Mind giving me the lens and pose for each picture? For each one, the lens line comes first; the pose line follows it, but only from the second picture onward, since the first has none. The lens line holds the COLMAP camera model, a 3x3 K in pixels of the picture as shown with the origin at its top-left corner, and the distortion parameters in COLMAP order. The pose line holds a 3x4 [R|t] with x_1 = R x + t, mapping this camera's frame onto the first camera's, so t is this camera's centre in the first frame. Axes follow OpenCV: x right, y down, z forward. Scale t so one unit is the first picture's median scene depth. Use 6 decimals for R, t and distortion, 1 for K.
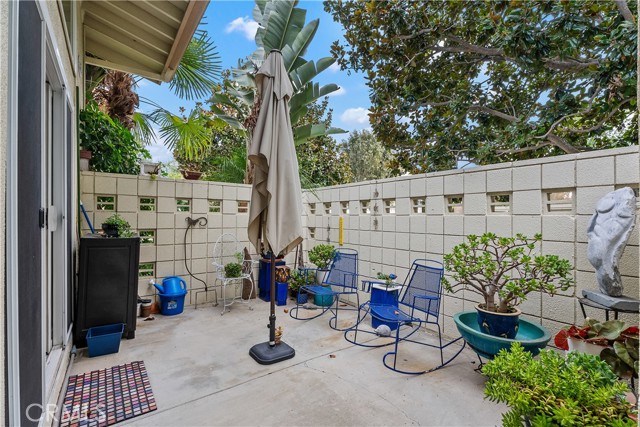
lens RADIAL K [[283.7, 0, 320.8], [0, 283.7, 216.9], [0, 0, 1]] dist [0.000058, -0.000848]
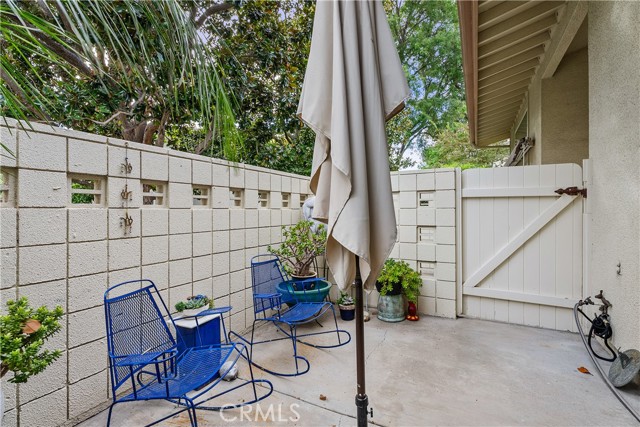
lens RADIAL K [[283.7, 0, 321.8], [0, 283.7, 210.9], [0, 0, 1]] dist [0.000058, -0.000848]
pose [[-0.411593, -0.008029, 0.911332, -0.436491], [-0.003911, 0.999968, 0.007044, -0.005497], [-0.911359, -0.000665, -0.411611, 0.898411]]
